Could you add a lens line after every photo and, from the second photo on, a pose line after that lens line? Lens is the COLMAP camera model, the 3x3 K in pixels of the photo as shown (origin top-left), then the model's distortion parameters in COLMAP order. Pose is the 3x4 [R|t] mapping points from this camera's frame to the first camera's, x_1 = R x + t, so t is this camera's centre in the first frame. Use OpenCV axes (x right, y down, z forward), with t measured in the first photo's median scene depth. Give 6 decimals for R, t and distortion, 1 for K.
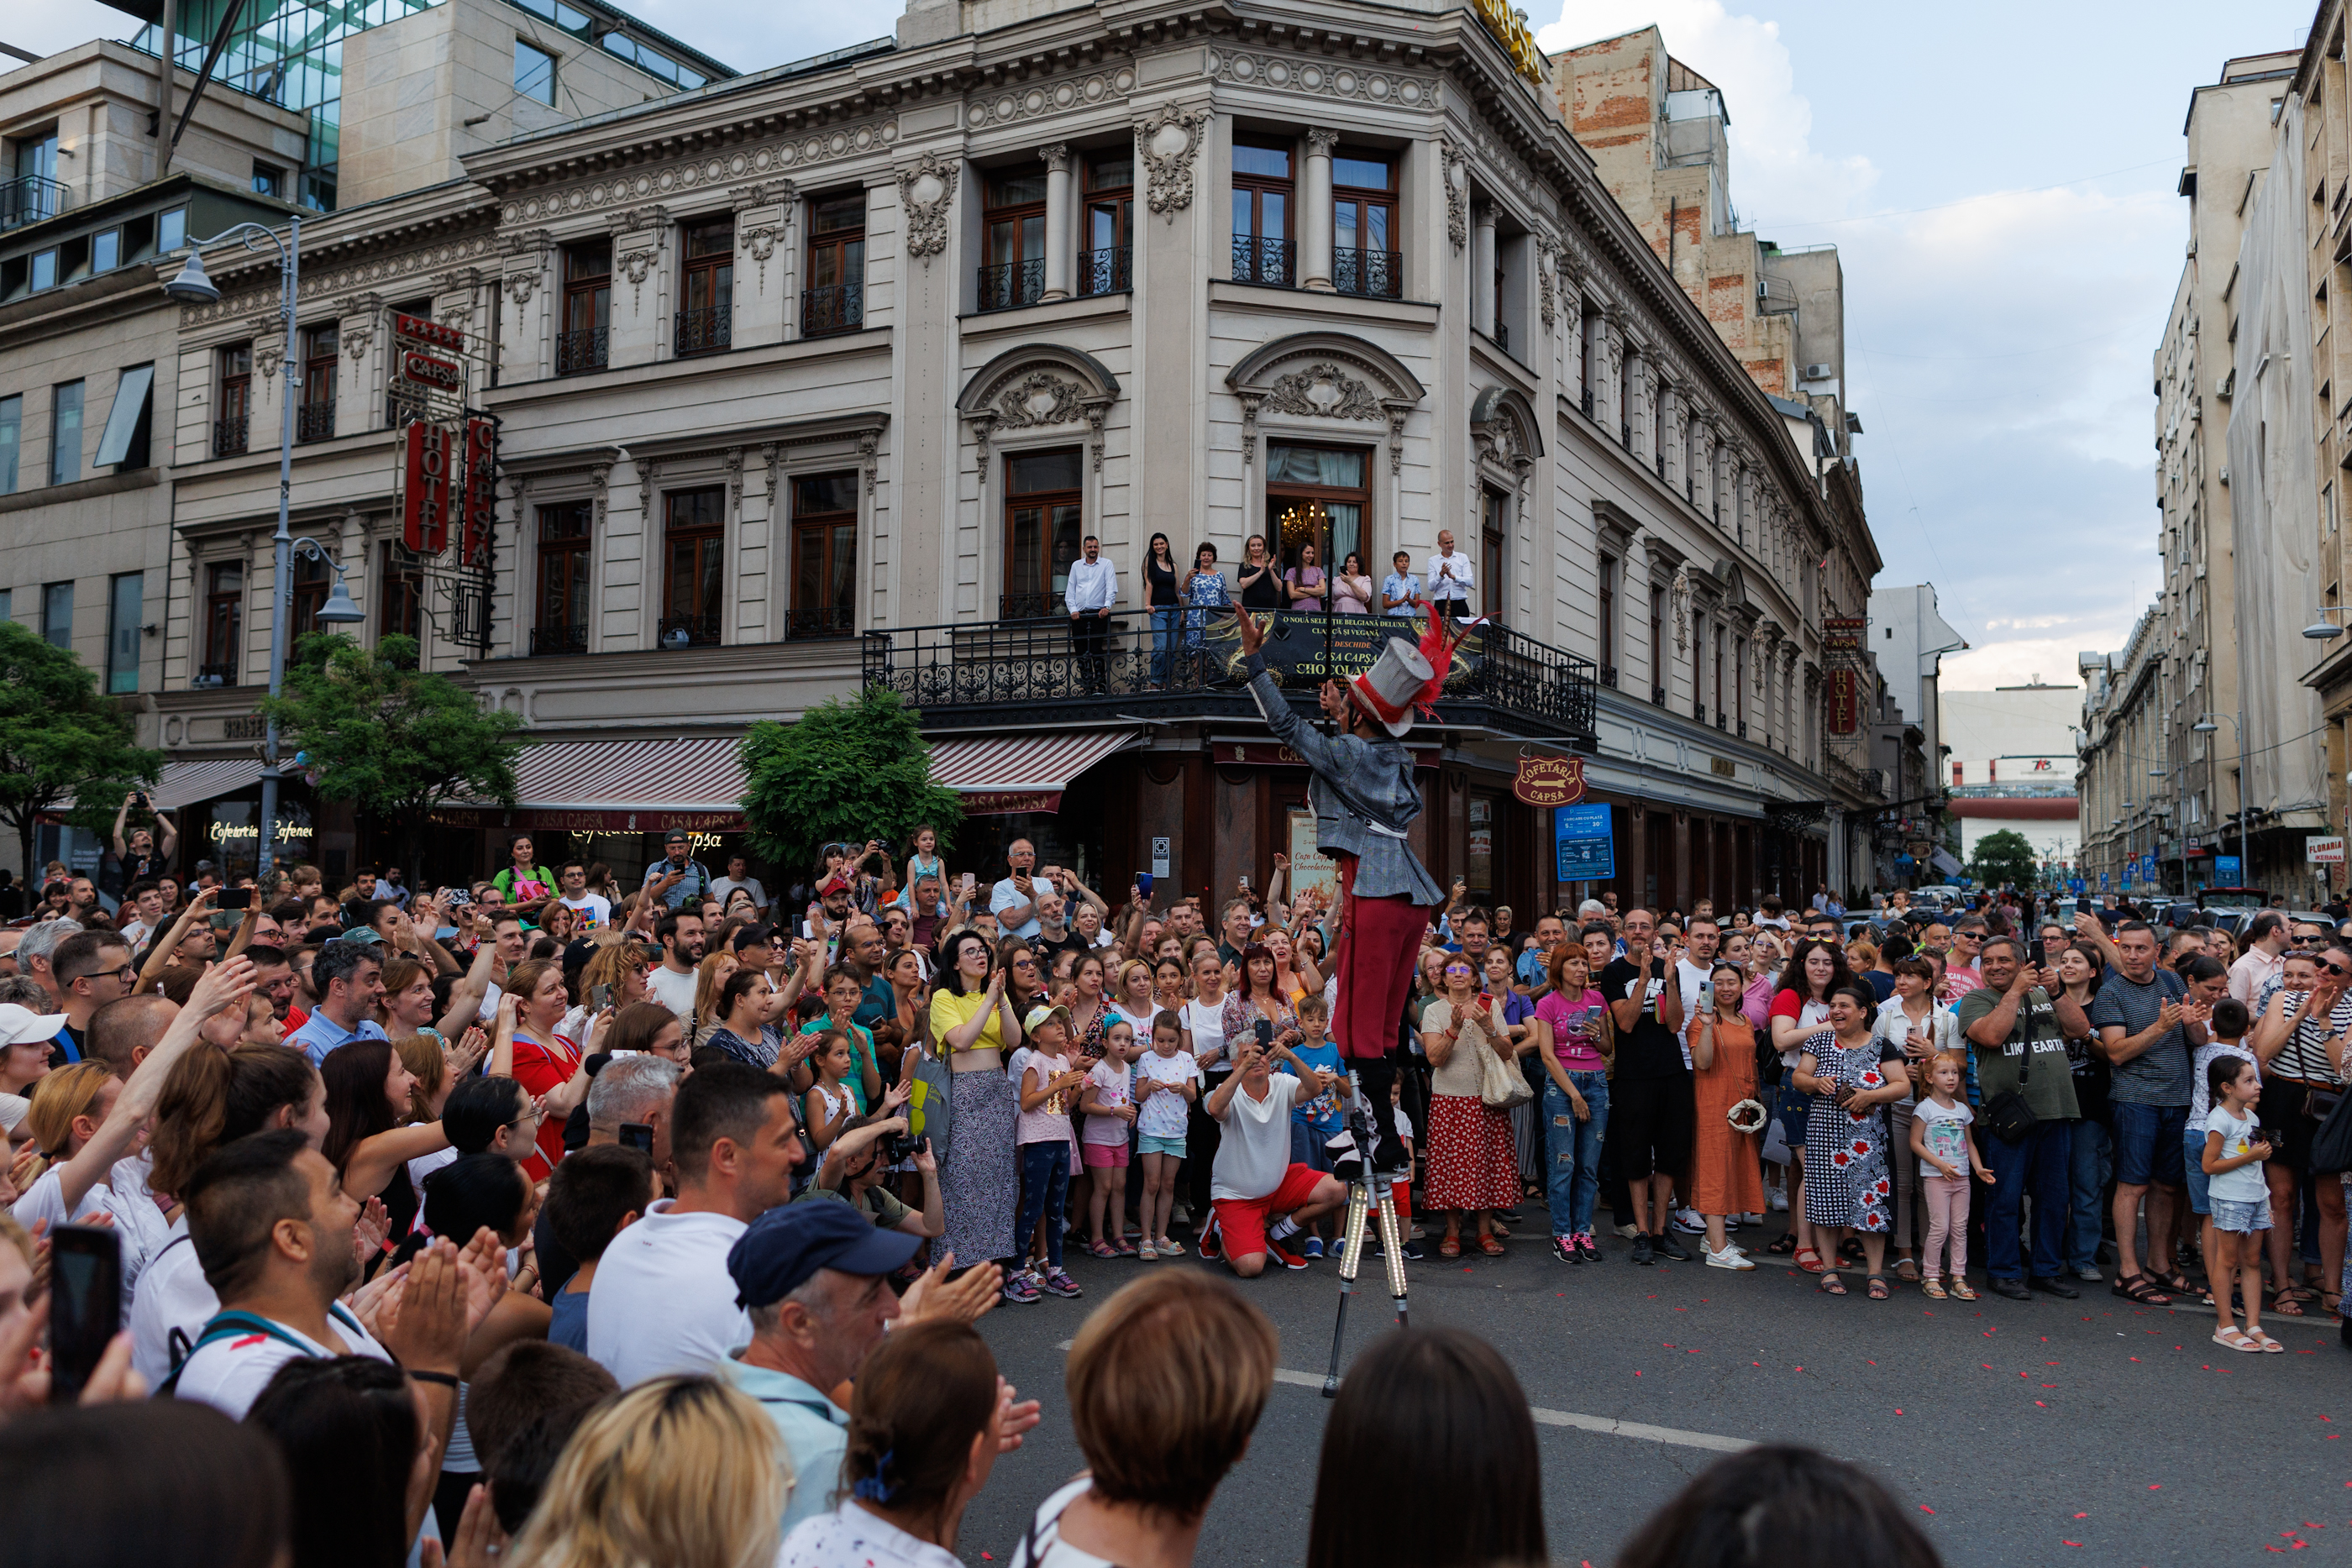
lens RADIAL K [[1831.4, 0, 1176.6], [0, 1831.4, 724.4], [0, 0, 1]] dist [0.007576, 0.001473]
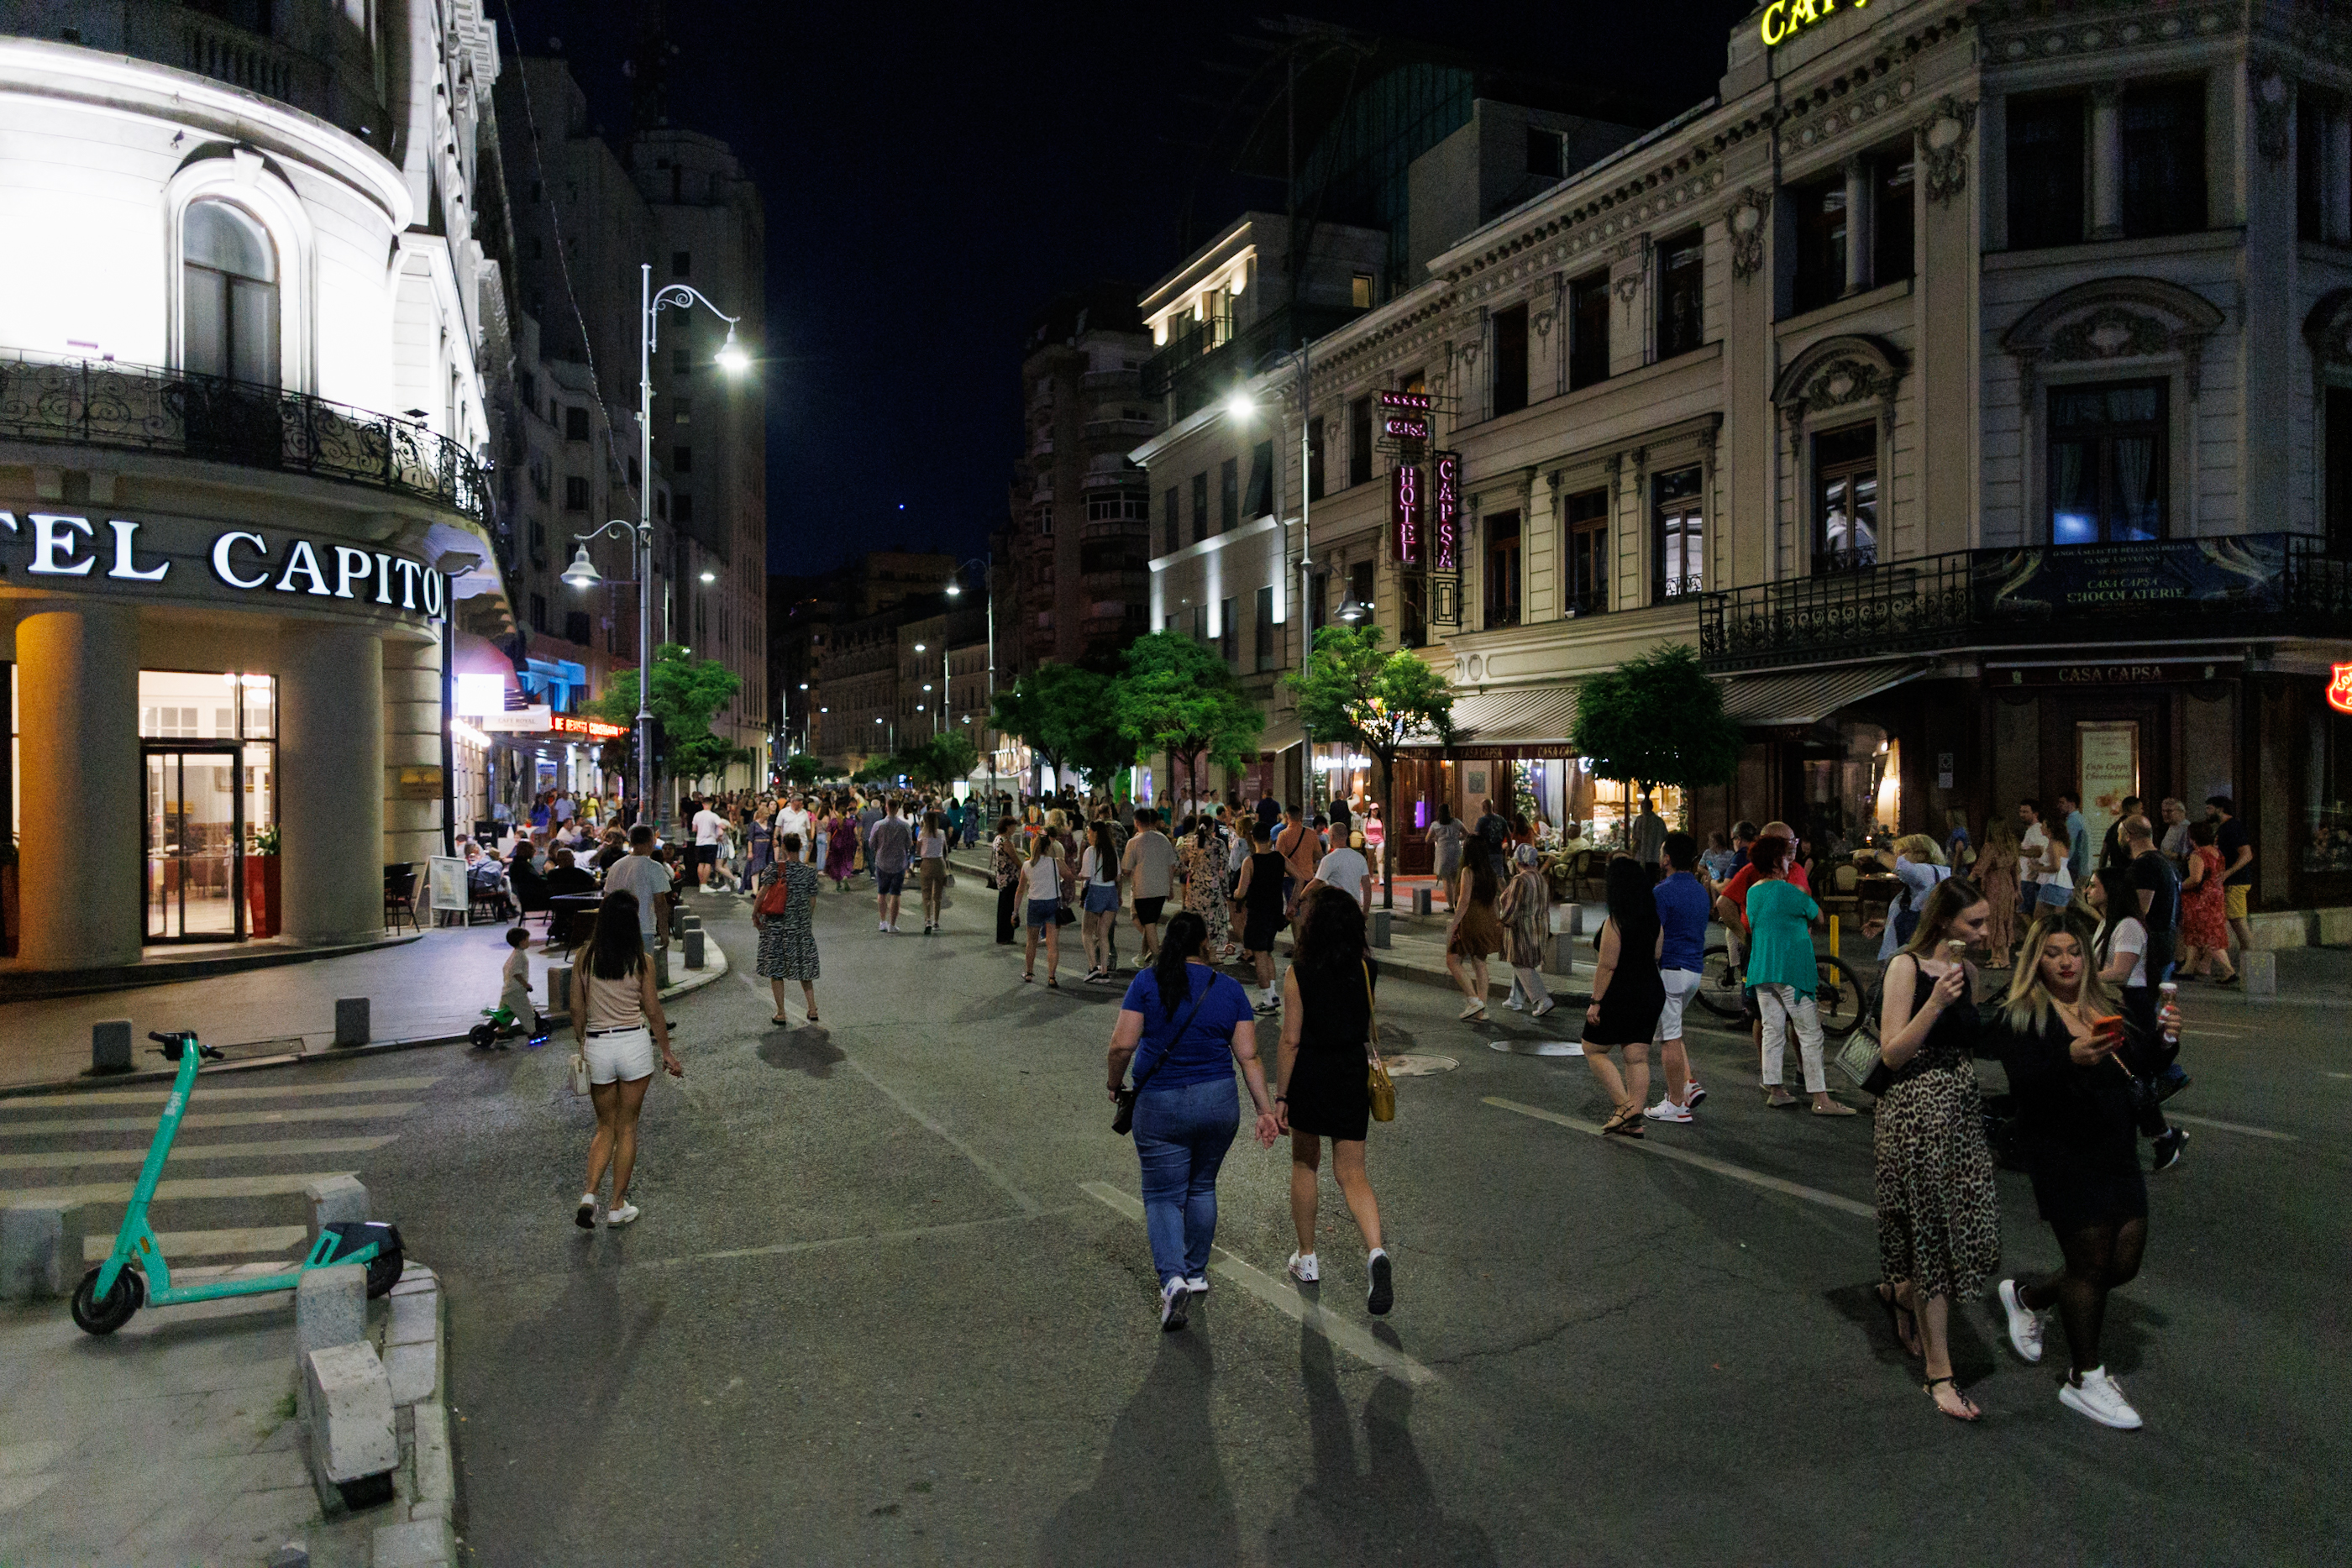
lens RADIAL K [[1661.7, 0, 1177.0], [0, 1661.7, 774.9], [0, 0, 1]] dist [0.011682, -0.008395]
pose [[0.784259, -0.016312, -0.620220, 0.248699], [0.063730, 0.996485, 0.054377, -0.012041], [0.617152, -0.082172, 0.782541, -0.118699]]
